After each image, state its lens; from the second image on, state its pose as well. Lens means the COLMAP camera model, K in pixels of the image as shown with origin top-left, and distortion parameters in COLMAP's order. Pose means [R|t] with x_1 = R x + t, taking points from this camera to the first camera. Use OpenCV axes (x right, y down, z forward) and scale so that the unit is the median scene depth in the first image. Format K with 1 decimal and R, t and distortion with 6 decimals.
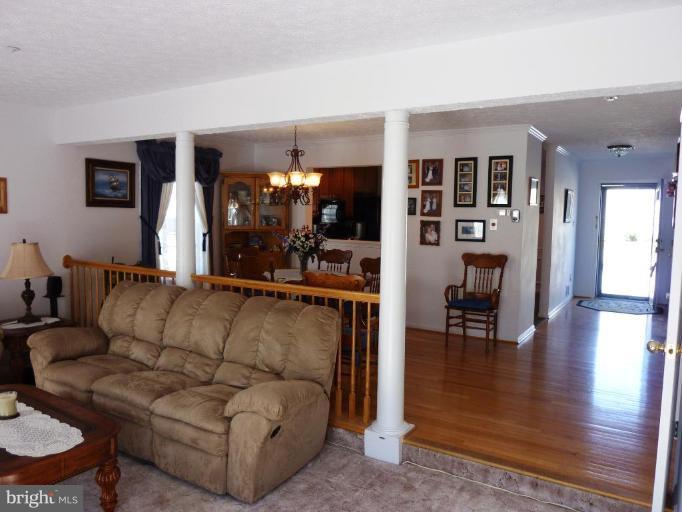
lens RADIAL K [[519.5, 0, 341.0], [0, 519.5, 256.0], [0, 0, 1]] dist [-0.019244, -0.004133]
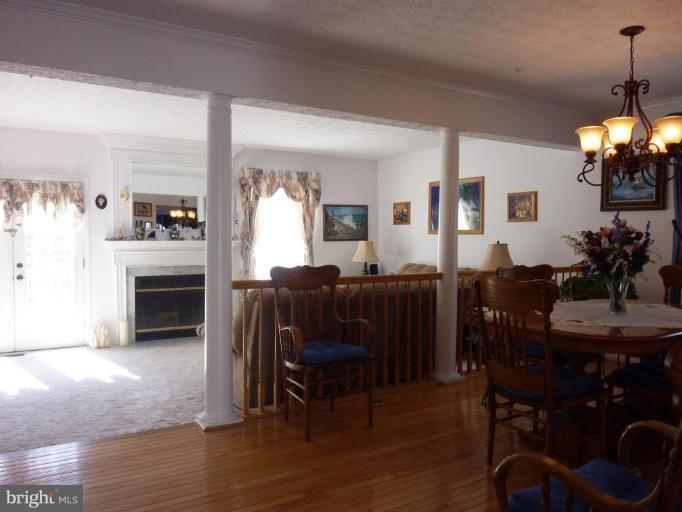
lens RADIAL K [[519.5, 0, 341.0], [0, 519.5, 256.0], [0, 0, 1]] dist [-0.019244, -0.004133]
pose [[-0.439869, 0.016888, -0.897903, 0.491808], [-0.086042, 0.994431, 0.060854, -0.030348], [0.893931, 0.104025, -0.435966, 0.908250]]
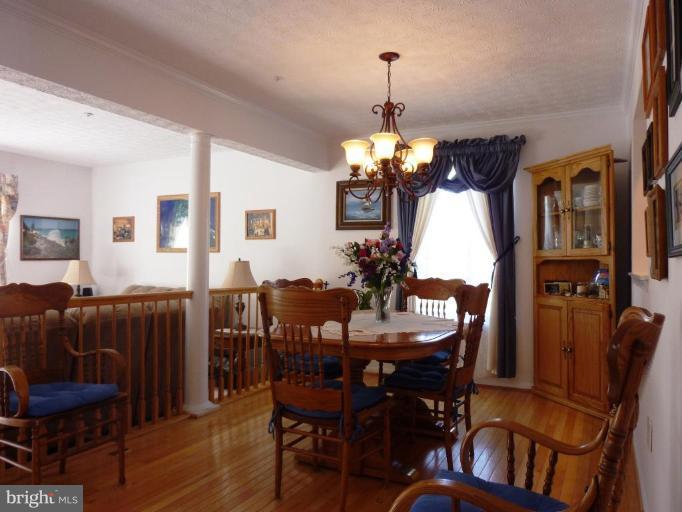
lens RADIAL K [[519.5, 0, 341.0], [0, 519.5, 256.0], [0, 0, 1]] dist [-0.019244, -0.004133]
pose [[0.099796, -0.028613, -0.994596, 0.442631], [-0.086754, 0.995530, -0.037344, -0.010295], [0.991219, 0.090012, 0.096867, 0.837703]]
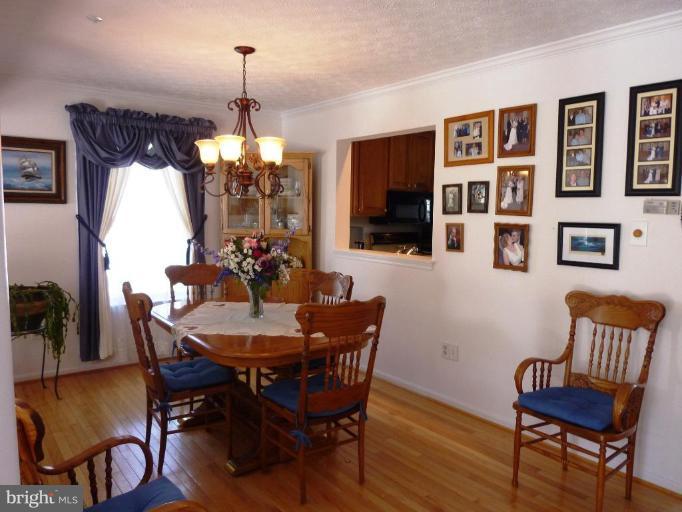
lens RADIAL K [[519.5, 0, 341.0], [0, 519.5, 256.0], [0, 0, 1]] dist [-0.019244, -0.004133]
pose [[0.942921, 0.025462, -0.332043, 0.189953], [-0.023894, 0.999676, 0.008806, -0.036895], [0.332159, -0.000370, 0.943223, 0.458596]]
